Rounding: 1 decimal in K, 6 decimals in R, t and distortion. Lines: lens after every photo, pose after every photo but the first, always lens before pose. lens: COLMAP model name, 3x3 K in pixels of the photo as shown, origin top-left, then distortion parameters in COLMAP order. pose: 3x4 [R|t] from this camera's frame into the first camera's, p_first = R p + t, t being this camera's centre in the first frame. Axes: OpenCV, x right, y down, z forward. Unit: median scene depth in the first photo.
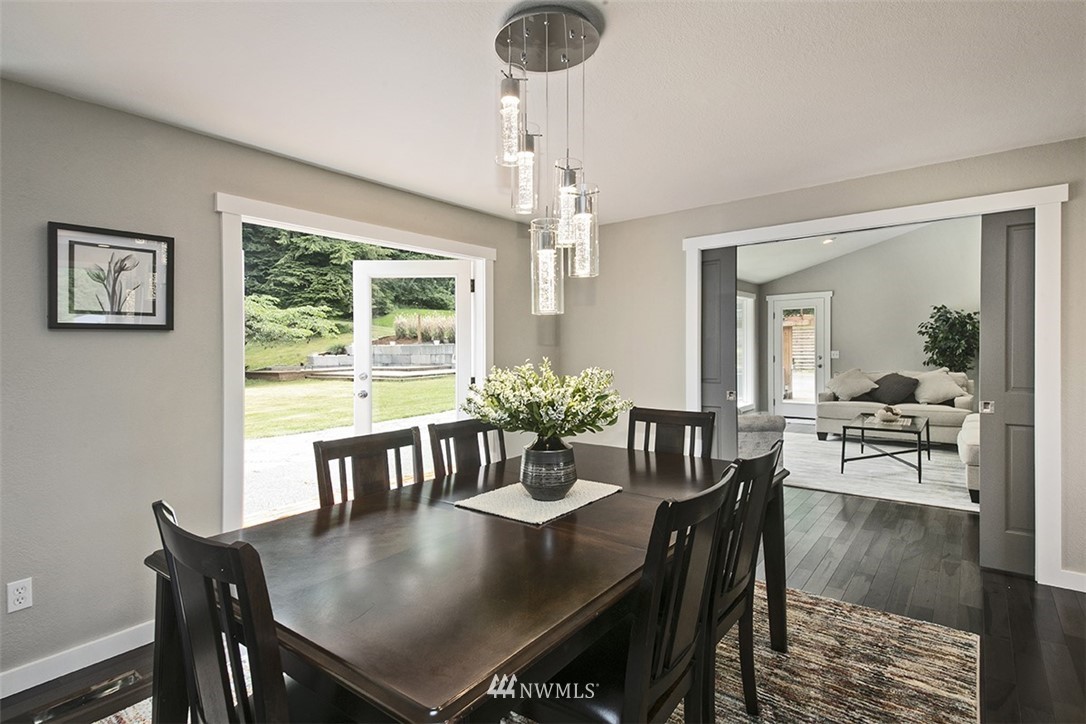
lens RADIAL K [[558.9, 0, 508.1], [0, 558.9, 364.3], [0, 0, 1]] dist [0.004373, -0.001271]
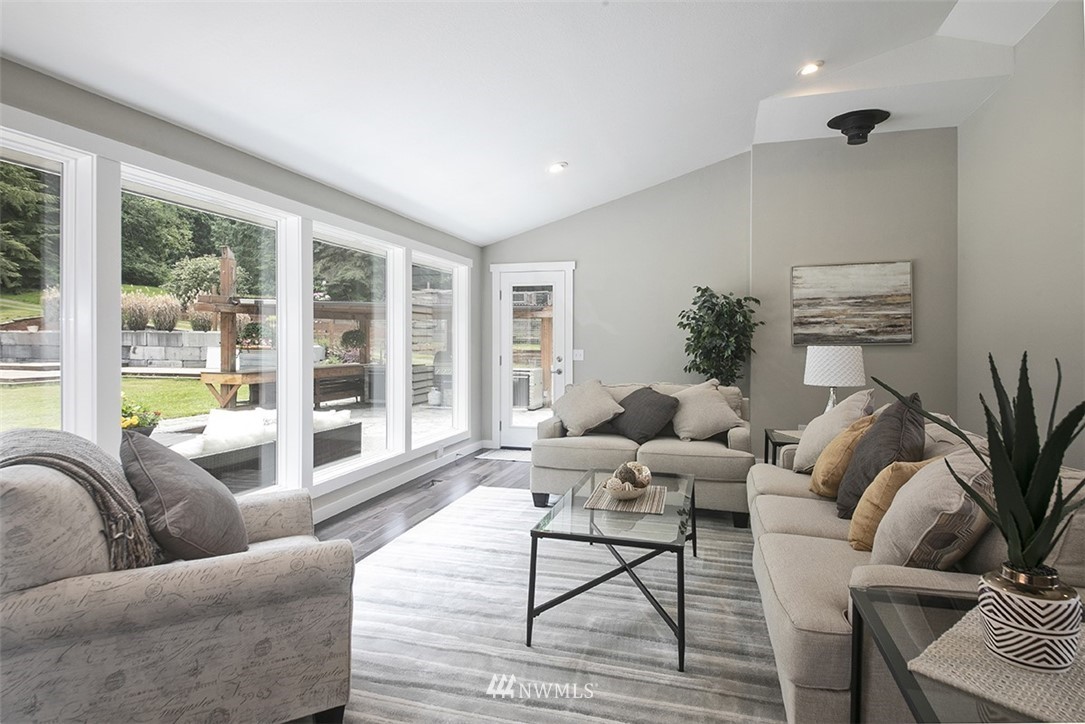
lens RADIAL K [[614.1, 0, 544.1], [0, 614.1, 358.8], [0, 0, 1]] dist [-0.021932, -0.002650]
pose [[0.913637, 0.006243, 0.406483, 0.277772], [-0.005729, 0.999981, -0.002482, -0.012111], [-0.406491, -0.000061, 0.913655, 0.381927]]
